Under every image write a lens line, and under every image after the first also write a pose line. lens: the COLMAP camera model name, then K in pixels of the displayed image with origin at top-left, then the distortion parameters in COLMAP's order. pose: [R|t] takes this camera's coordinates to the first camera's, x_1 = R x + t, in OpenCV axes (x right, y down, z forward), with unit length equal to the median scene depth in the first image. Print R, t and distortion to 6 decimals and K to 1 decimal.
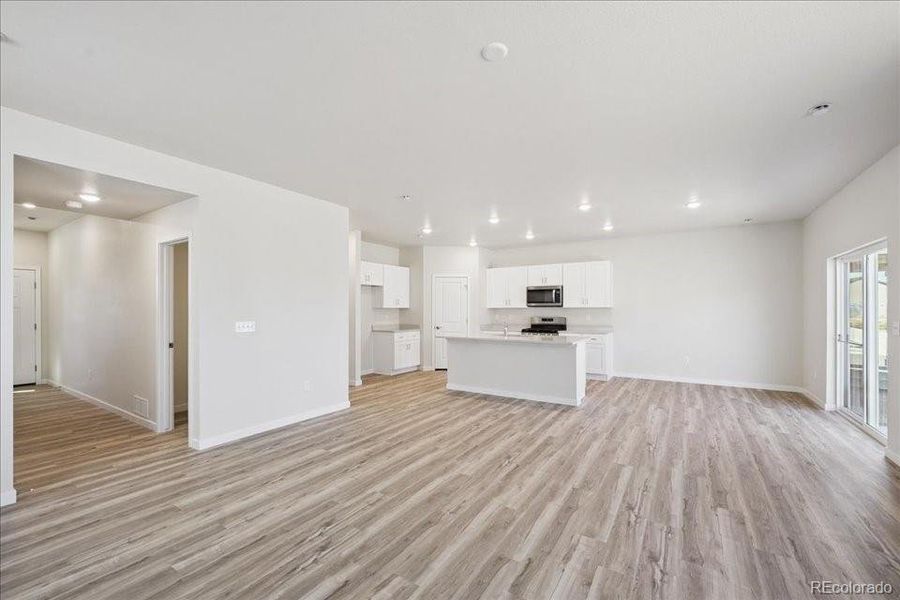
lens RADIAL K [[374.0, 0, 455.7], [0, 374.0, 307.4], [0, 0, 1]] dist [-0.001305, -0.000092]
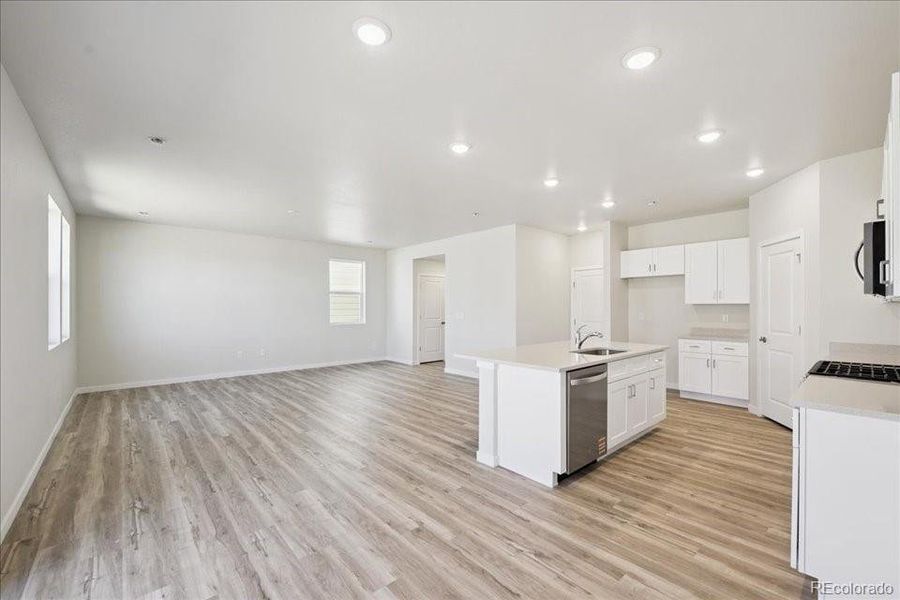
lens RADIAL K [[374.0, 0, 455.7], [0, 374.0, 307.4], [0, 0, 1]] dist [-0.001305, -0.000092]
pose [[-0.277930, 0.003608, -0.960595, 1.440186], [0.006969, 0.999974, 0.001739, 0.007046], [0.960576, -0.006211, -0.277948, 1.747626]]
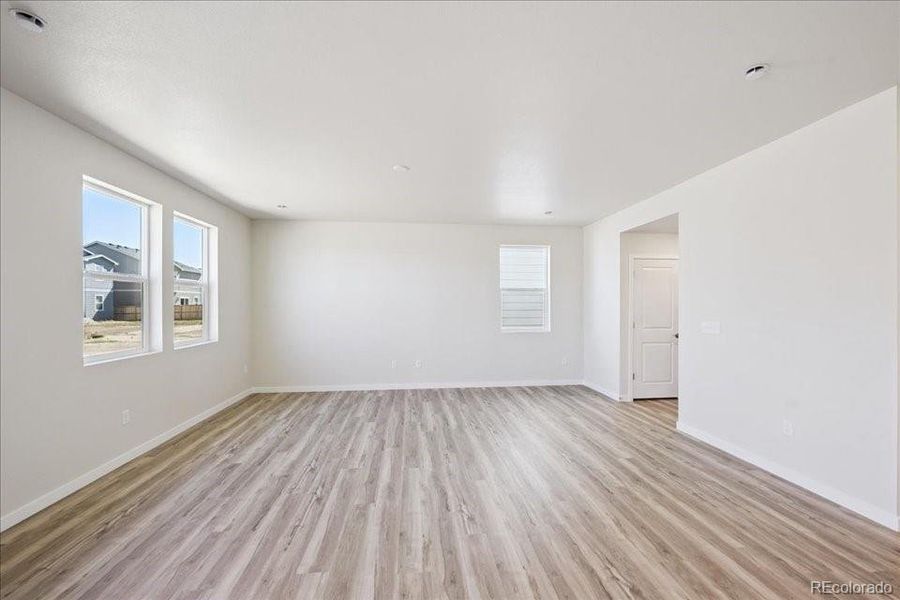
lens RADIAL K [[361.3, 0, 450.9], [0, 361.3, 308.6], [0, 0, 1]] dist [-0.003115, -0.000187]
pose [[-0.785644, 0.008733, -0.618617, 0.600850], [0.007602, 0.999961, 0.004461, -0.006883], [0.618632, -0.001198, -0.785680, 1.526861]]
